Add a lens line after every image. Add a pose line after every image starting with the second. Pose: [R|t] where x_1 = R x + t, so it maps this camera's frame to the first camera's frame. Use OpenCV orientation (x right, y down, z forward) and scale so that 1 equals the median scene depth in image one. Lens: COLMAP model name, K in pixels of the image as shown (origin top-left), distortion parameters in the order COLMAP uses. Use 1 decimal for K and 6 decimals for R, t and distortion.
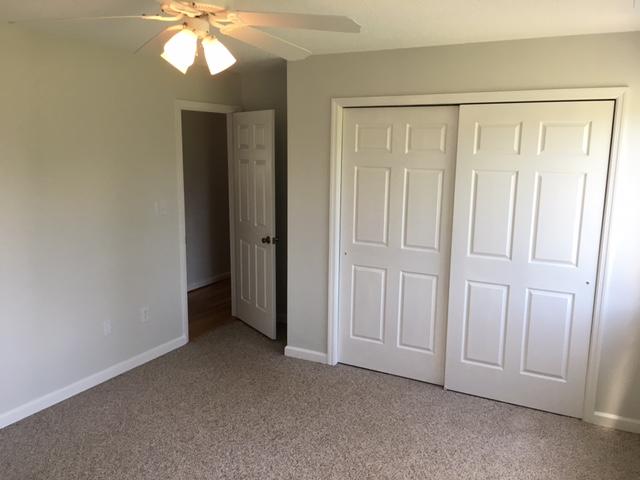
lens RADIAL K [[547.7, 0, 318.6], [0, 547.7, 241.0], [0, 0, 1]] dist [0.062727, -0.071549]
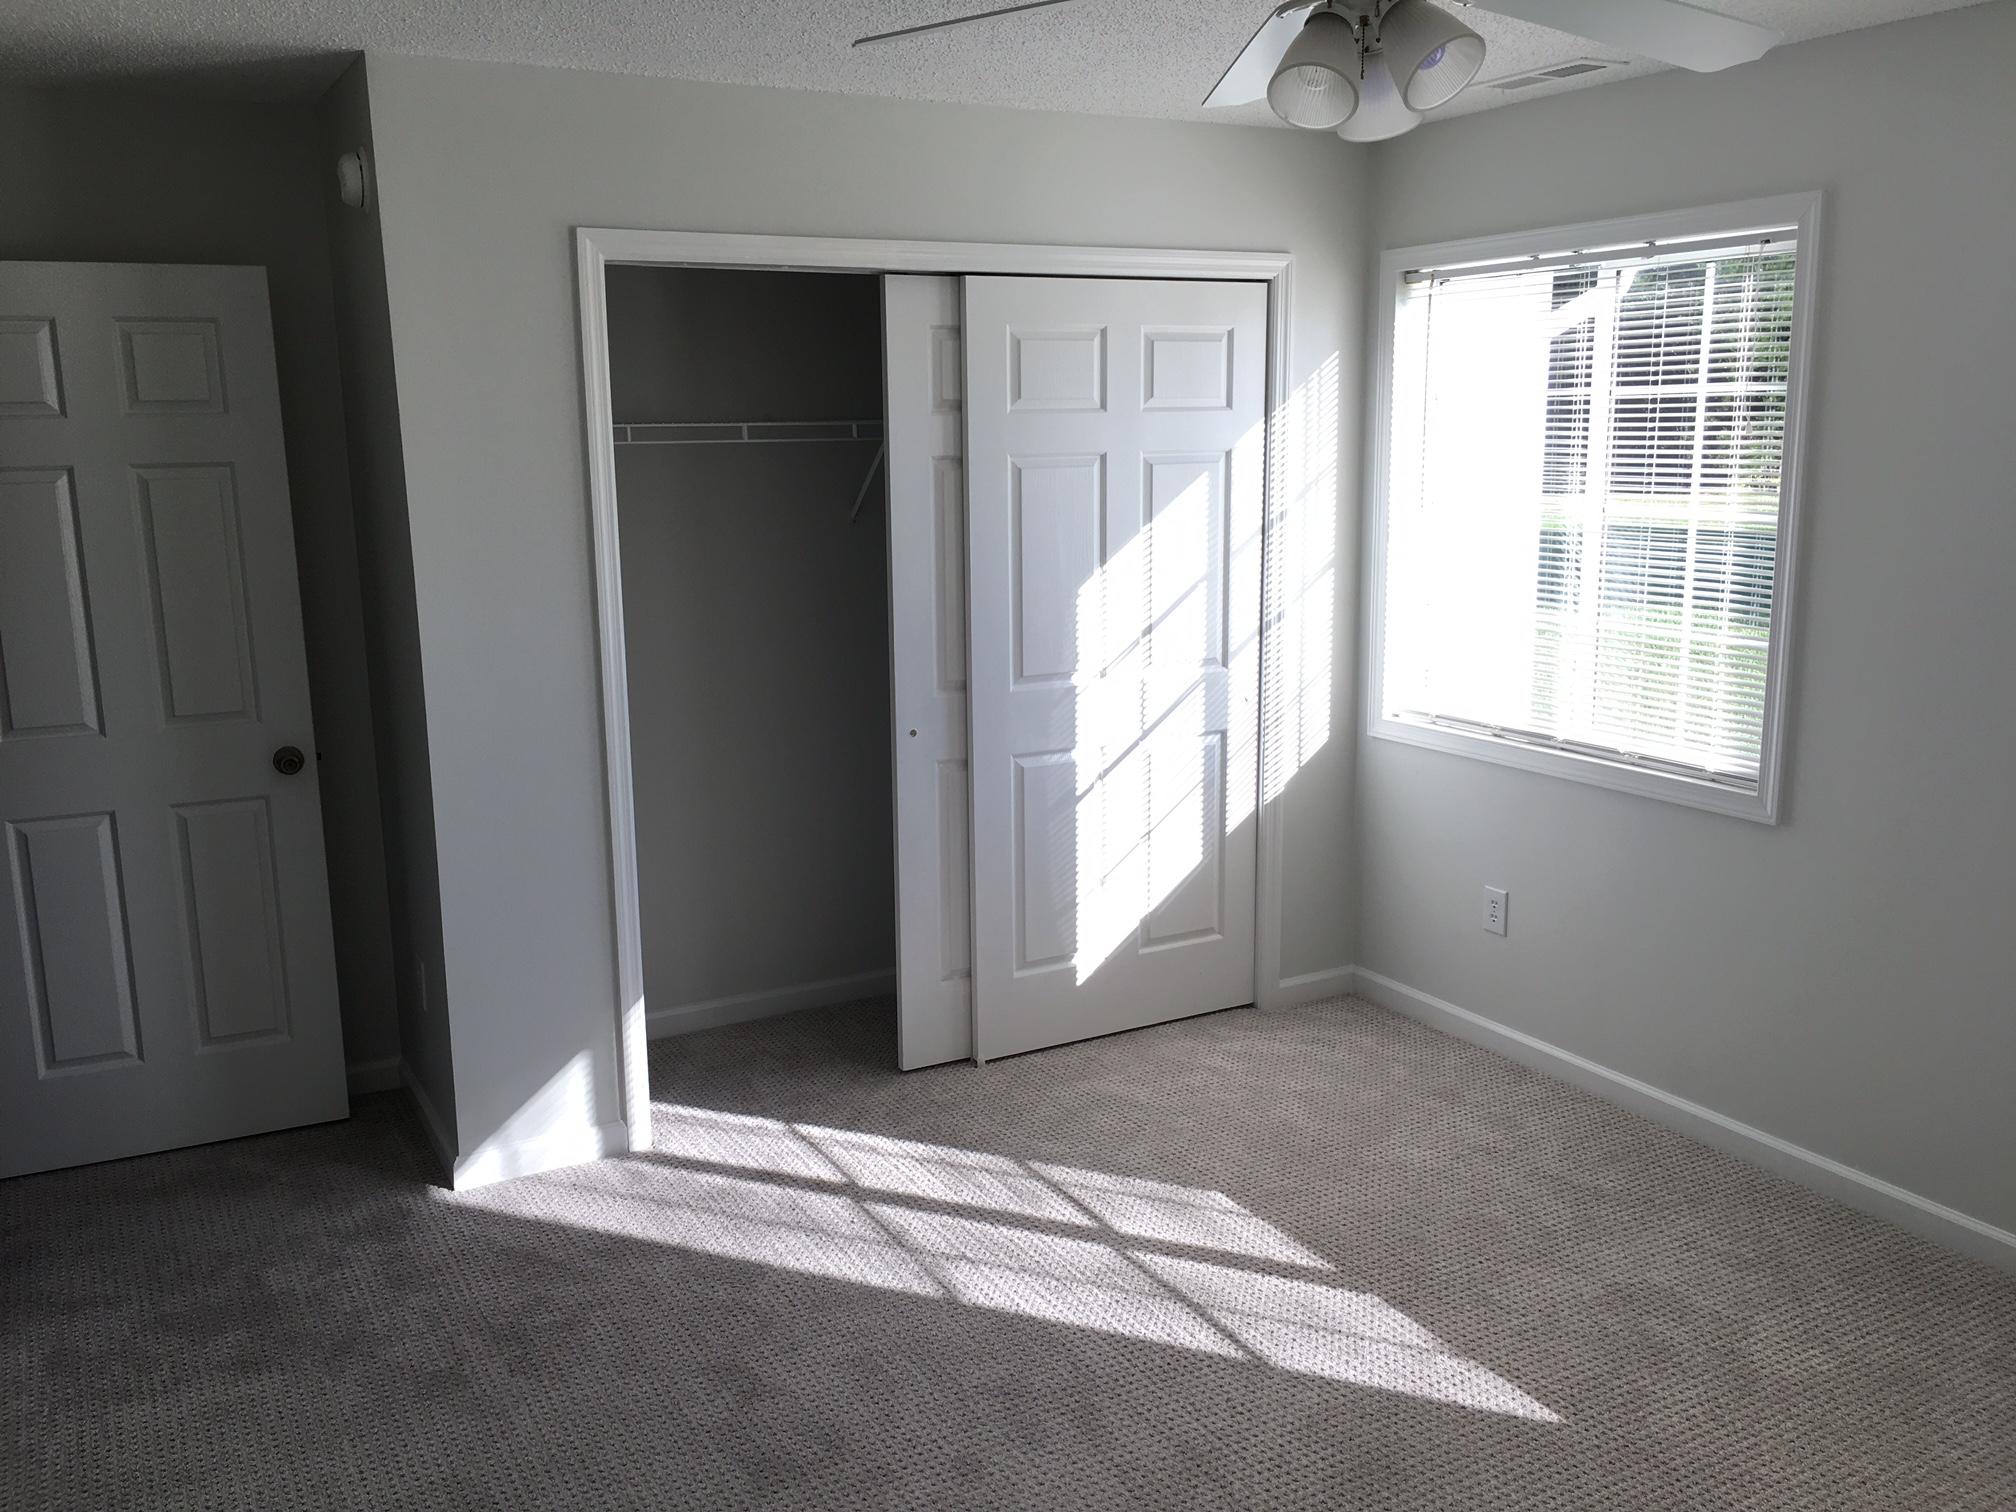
lens RADIAL K [[1725.3, 0, 998.3], [0, 1725.3, 753.7], [0, 0, 1]] dist [0.062727, -0.071549]
pose [[0.552038, -0.188070, 0.812333, -0.704408], [0.156870, 0.980260, 0.120344, -0.074220], [-0.818930, 0.060996, 0.570643, 0.356371]]
